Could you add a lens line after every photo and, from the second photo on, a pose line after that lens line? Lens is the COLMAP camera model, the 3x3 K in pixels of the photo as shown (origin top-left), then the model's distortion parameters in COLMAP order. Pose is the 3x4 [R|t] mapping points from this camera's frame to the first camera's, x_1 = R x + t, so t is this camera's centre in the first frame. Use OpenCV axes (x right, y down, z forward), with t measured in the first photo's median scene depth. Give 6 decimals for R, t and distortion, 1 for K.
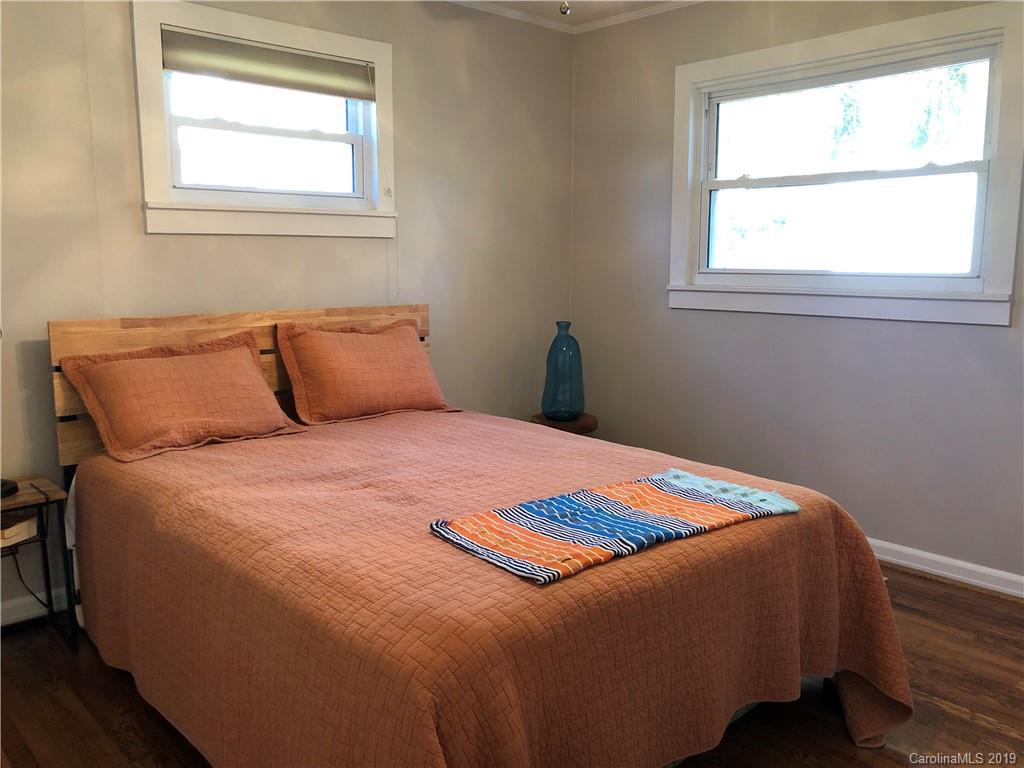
lens RADIAL K [[842.4, 0, 512.3], [0, 842.4, 385.2], [0, 0, 1]] dist [0.058657, -0.070087]
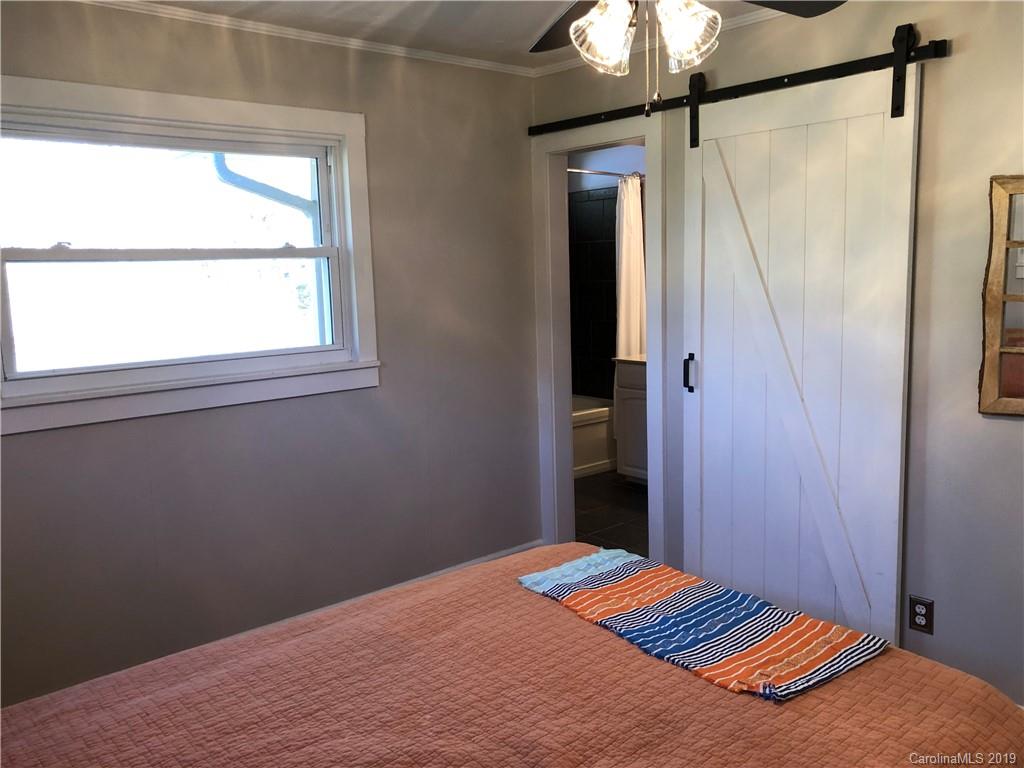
lens RADIAL K [[842.4, 0, 511.7], [0, 842.4, 380.3], [0, 0, 1]] dist [0.058657, -0.070087]
pose [[0.010936, -0.139495, 0.990162, -0.807158], [0.173502, 0.975466, 0.135508, -0.279049], [-0.984773, 0.170314, 0.034870, 1.036974]]
